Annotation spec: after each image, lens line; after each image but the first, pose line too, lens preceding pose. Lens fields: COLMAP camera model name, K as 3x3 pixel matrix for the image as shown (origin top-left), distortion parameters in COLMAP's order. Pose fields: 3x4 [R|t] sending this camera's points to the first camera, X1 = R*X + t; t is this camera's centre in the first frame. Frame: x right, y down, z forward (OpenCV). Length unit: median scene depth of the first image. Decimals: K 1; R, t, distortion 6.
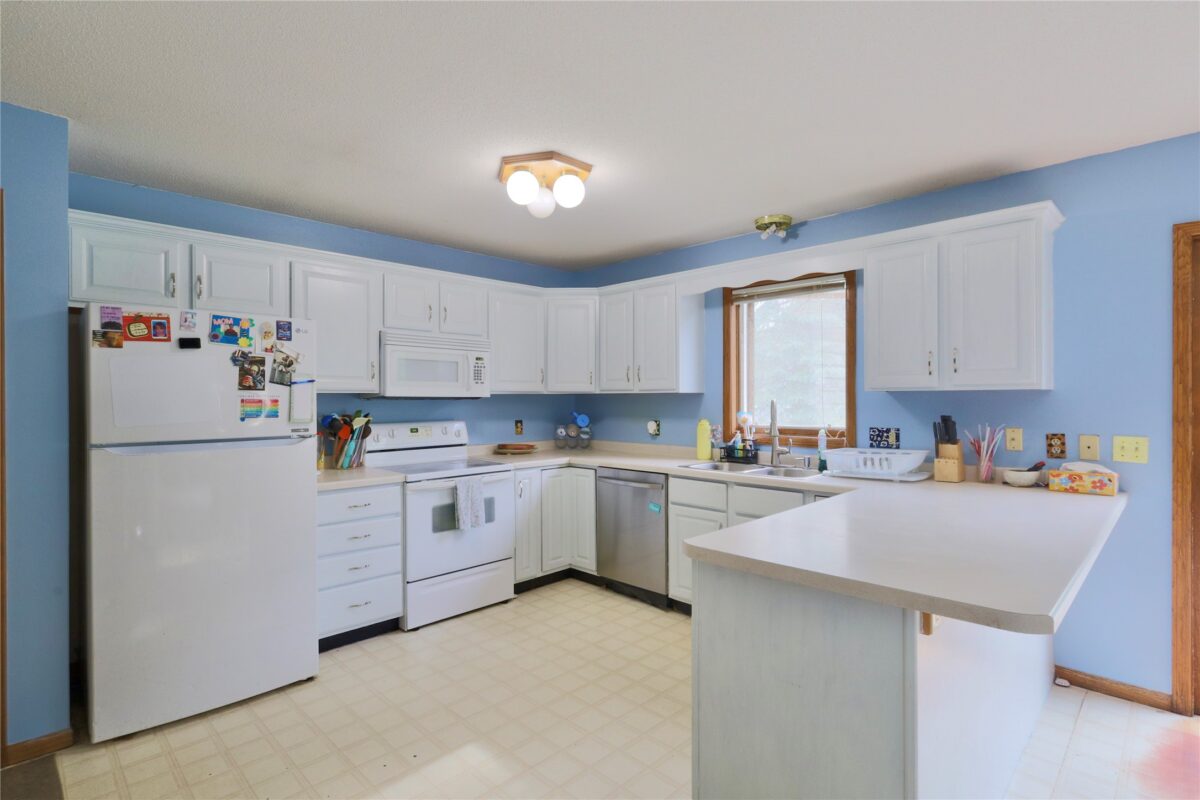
lens RADIAL K [[590.2, 0, 599.1], [0, 590.2, 400.4], [0, 0, 1]] dist [0.001220, 0.001329]
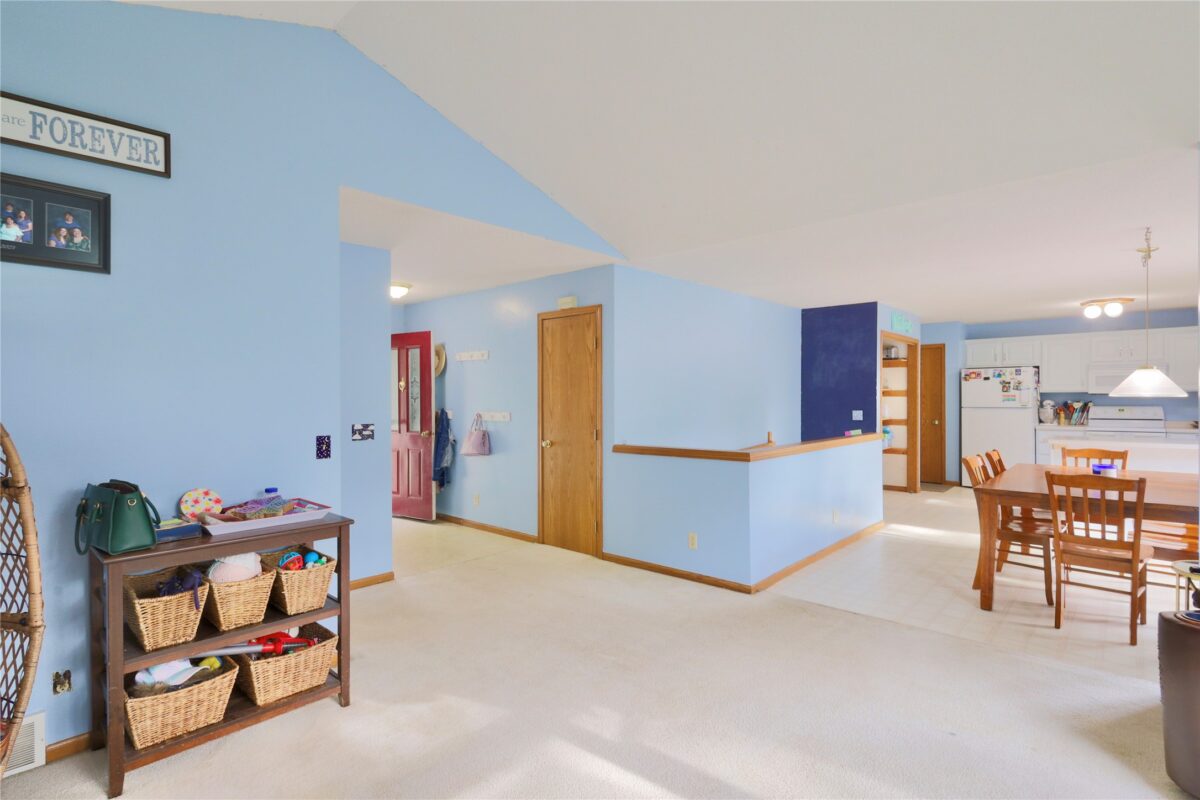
lens RADIAL K [[590.2, 0, 597.3], [0, 590.2, 403.7], [0, 0, 1]] dist [0.001220, 0.001329]
pose [[0.049813, 0.014518, -0.998653, 1.881264], [0.002455, 0.999890, 0.014658, -0.005210], [0.998756, -0.003182, 0.049772, -1.023570]]
